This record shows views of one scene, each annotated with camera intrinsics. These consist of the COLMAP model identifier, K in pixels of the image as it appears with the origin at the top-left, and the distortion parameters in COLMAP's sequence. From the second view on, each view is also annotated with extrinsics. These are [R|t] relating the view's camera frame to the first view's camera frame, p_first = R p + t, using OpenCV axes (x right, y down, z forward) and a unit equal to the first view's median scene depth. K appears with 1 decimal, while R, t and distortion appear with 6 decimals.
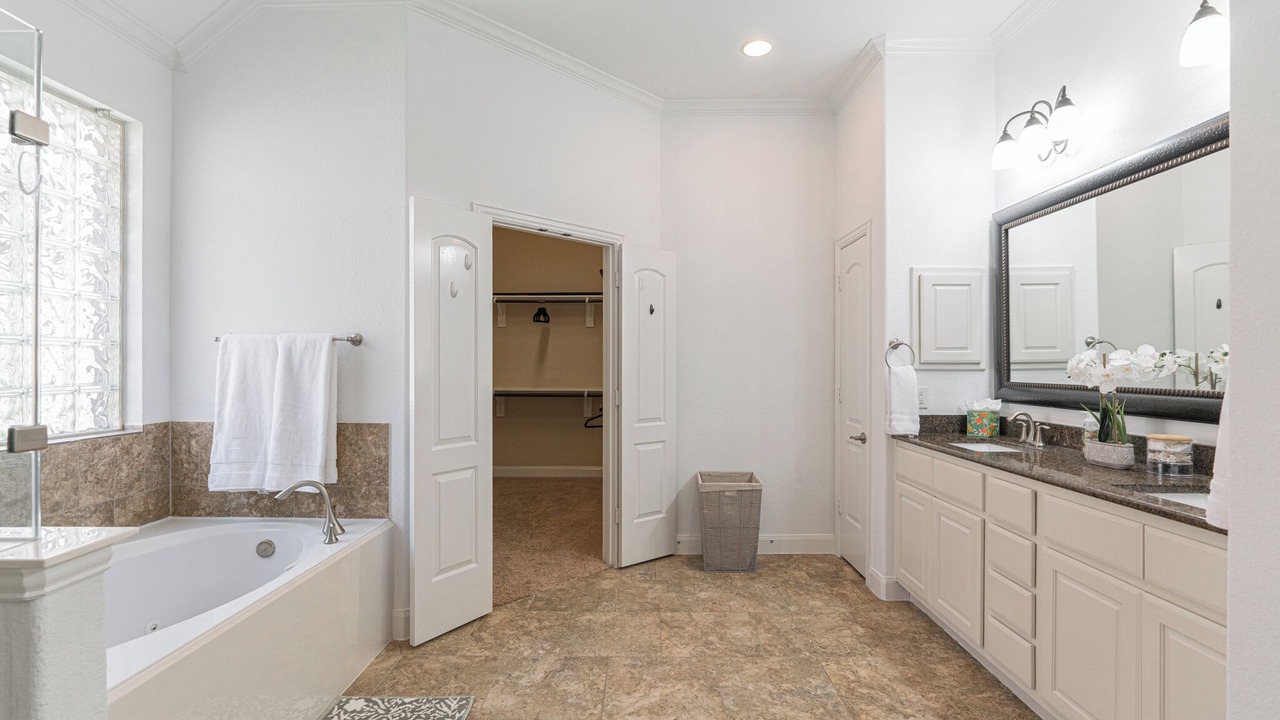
lens RADIAL K [[566.6, 0, 631.3], [0, 566.6, 364.4], [0, 0, 1]] dist [-0.007864, 0.001657]
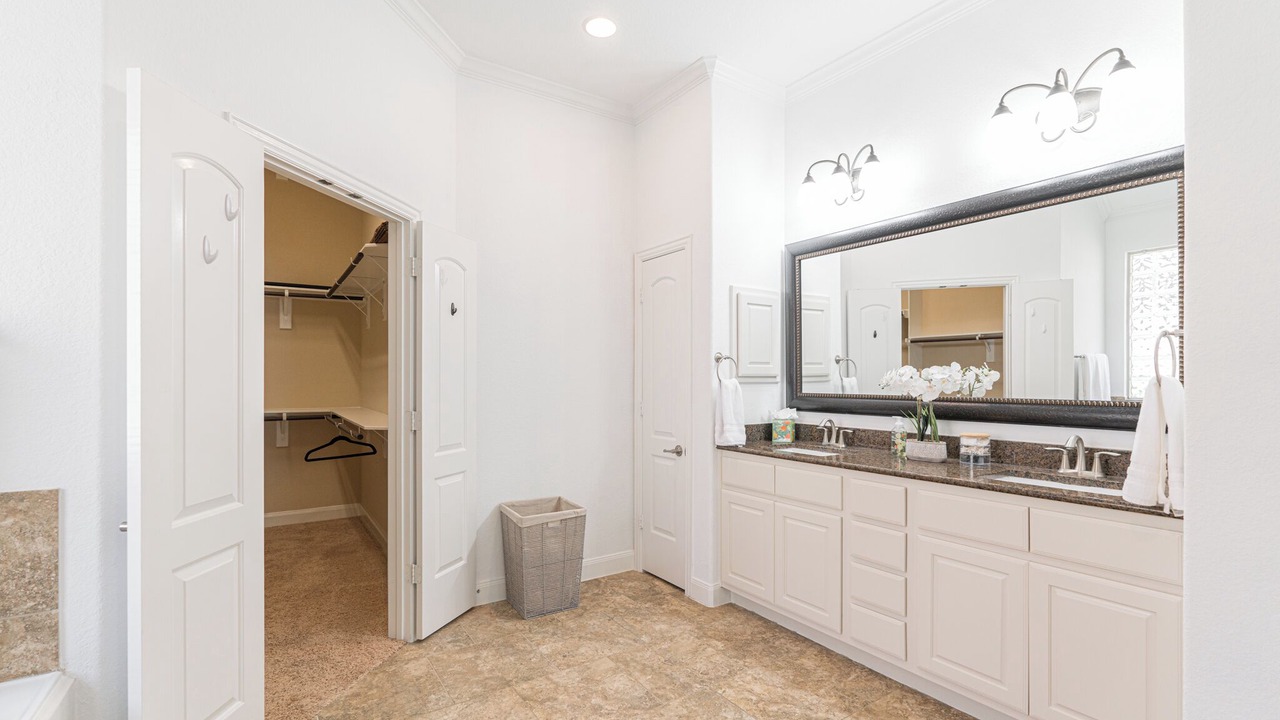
lens RADIAL K [[566.6, 0, 642.1], [0, 566.6, 377.3], [0, 0, 1]] dist [-0.007864, 0.001657]
pose [[0.823137, 0.001003, 0.567842, -0.248225], [-0.000684, 0.999999, -0.000775, 0.000083], [-0.567842, 0.000250, 0.823137, 0.231895]]
